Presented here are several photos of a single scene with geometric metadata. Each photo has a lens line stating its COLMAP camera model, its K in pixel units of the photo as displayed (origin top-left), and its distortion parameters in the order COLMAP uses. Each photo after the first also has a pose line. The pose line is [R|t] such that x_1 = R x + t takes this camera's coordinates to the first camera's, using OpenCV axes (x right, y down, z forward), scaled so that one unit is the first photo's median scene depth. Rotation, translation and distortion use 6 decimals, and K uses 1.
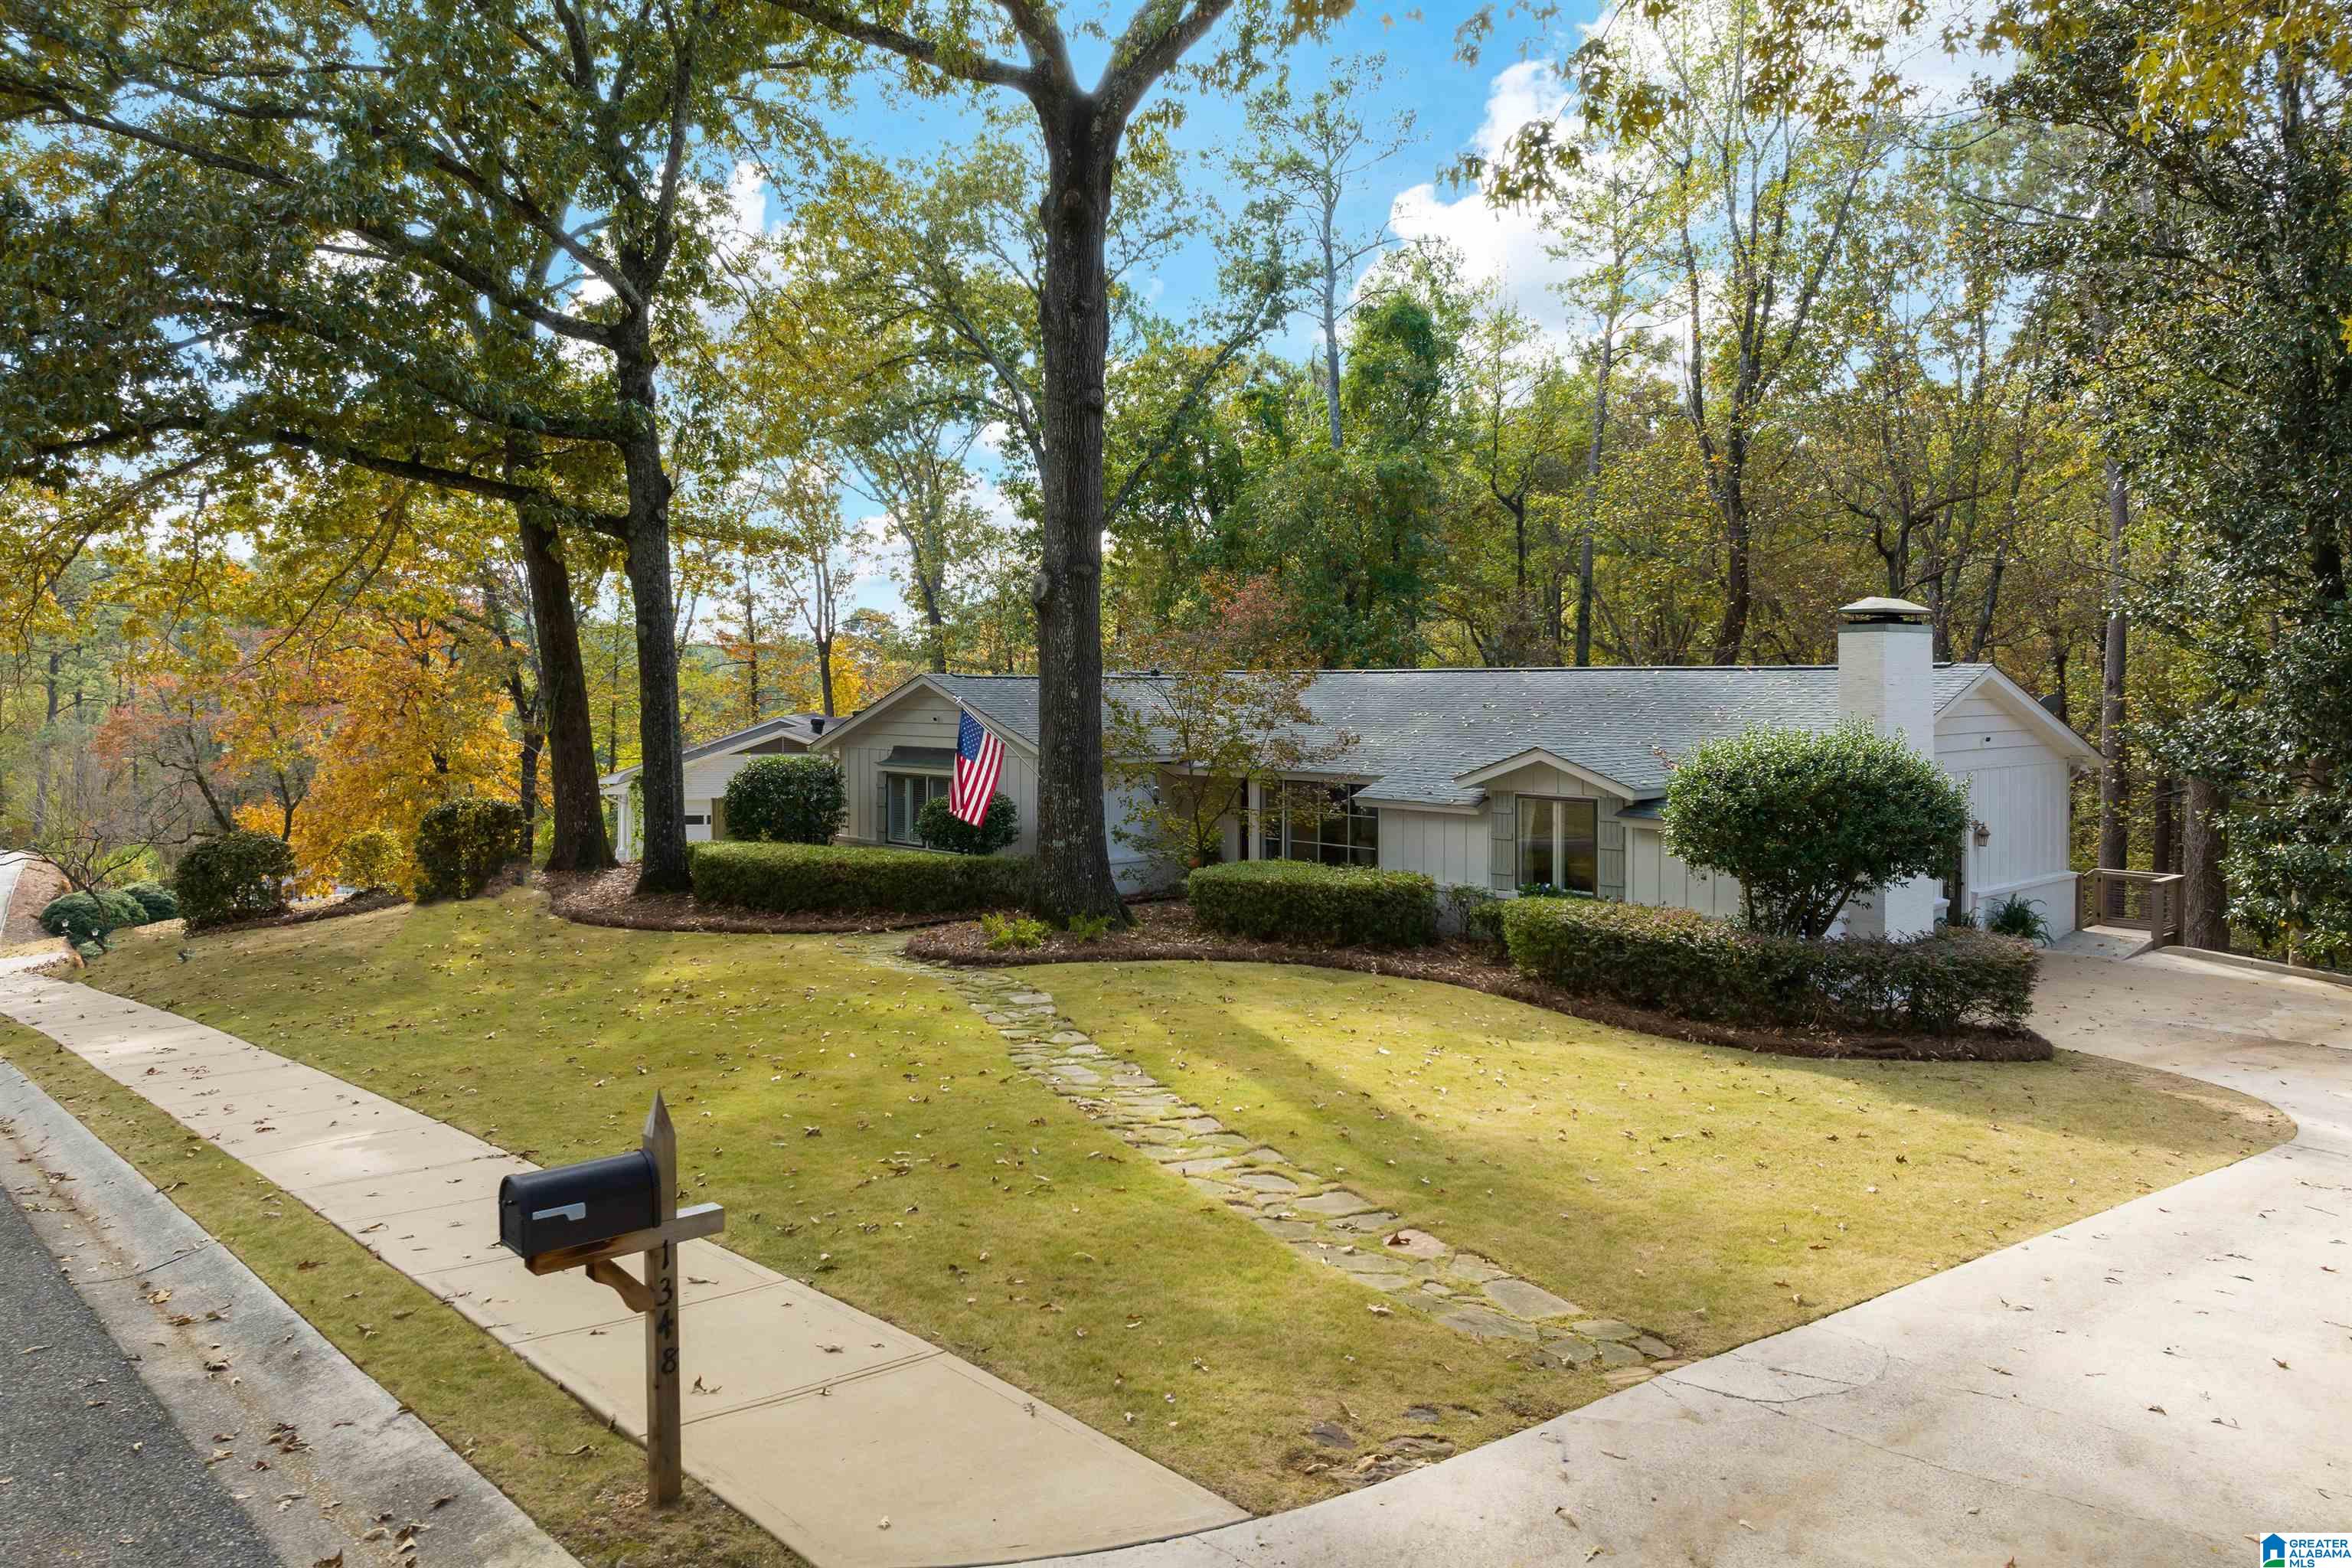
lens RADIAL K [[1662.0, 0, 1175.3], [0, 1662.0, 681.0], [0, 0, 1]] dist [-0.054579, 0.022341]
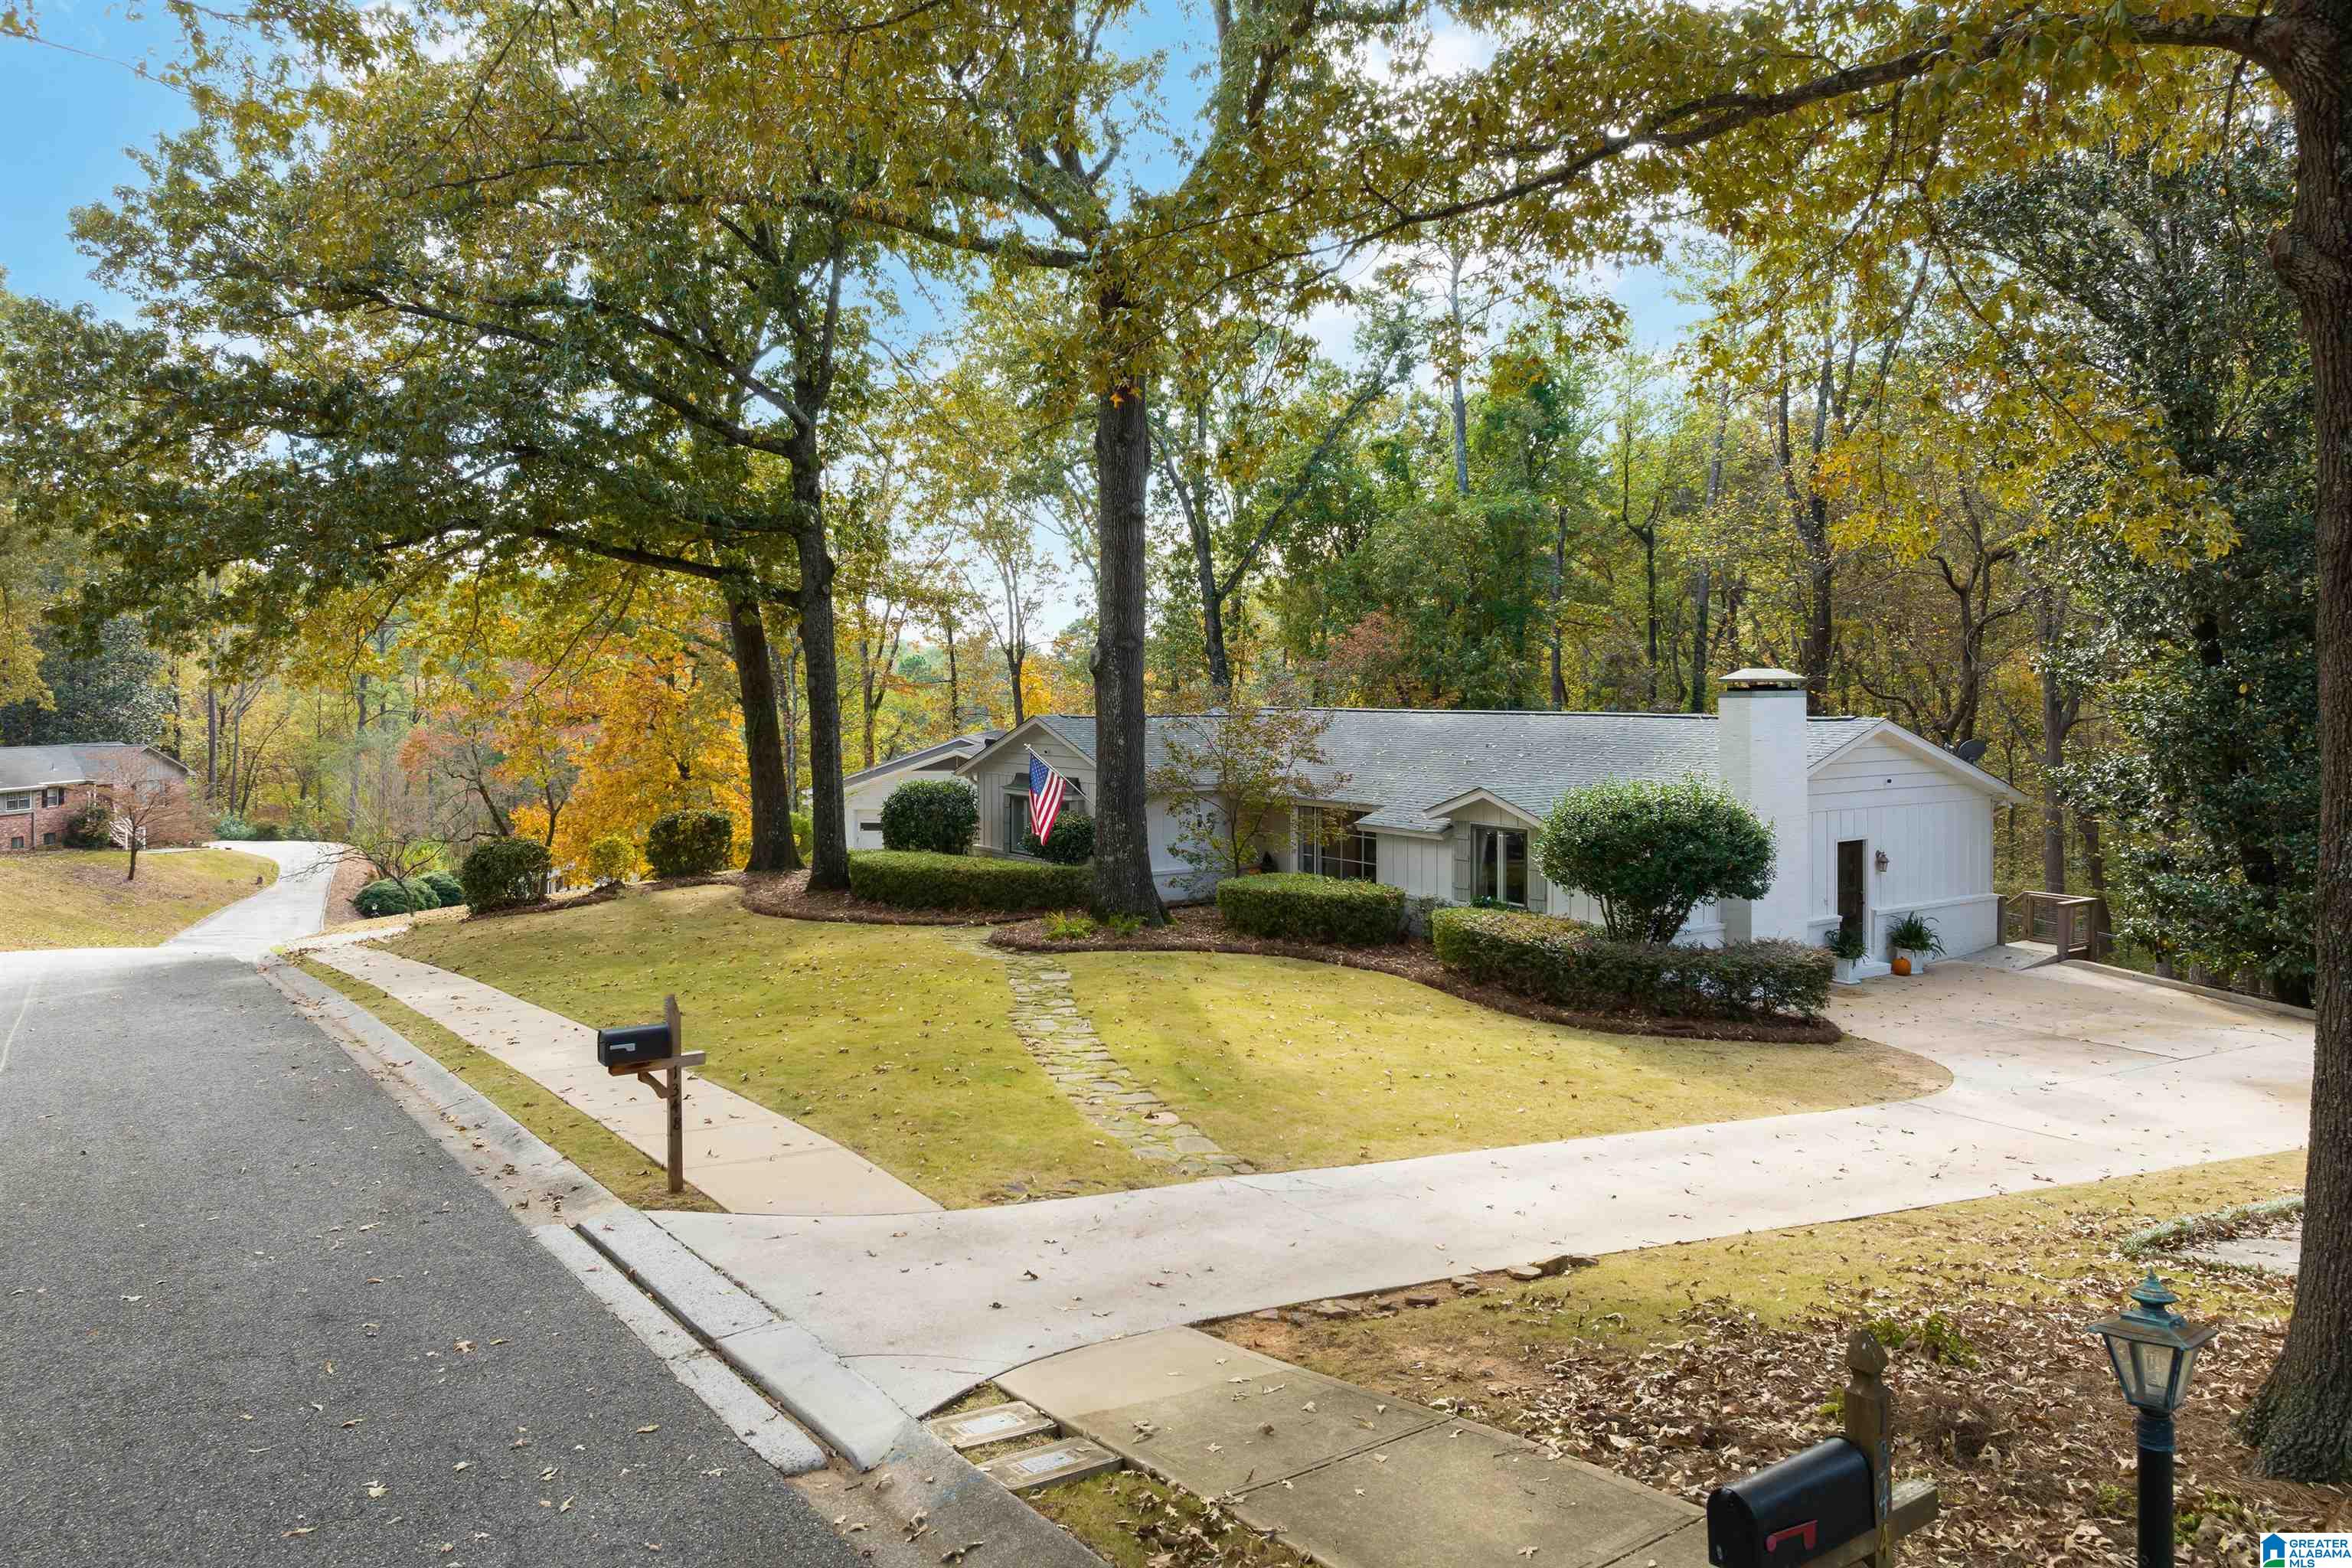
lens RADIAL K [[1662.0, 0, 1175.3], [0, 1662.0, 681.0], [0, 0, 1]] dist [-0.054579, 0.022341]
pose [[0.990017, -0.001103, -0.140942, 0.129802], [0.001173, 0.999999, 0.000418, -0.031774], [0.140941, -0.000579, 0.990018, -0.208876]]
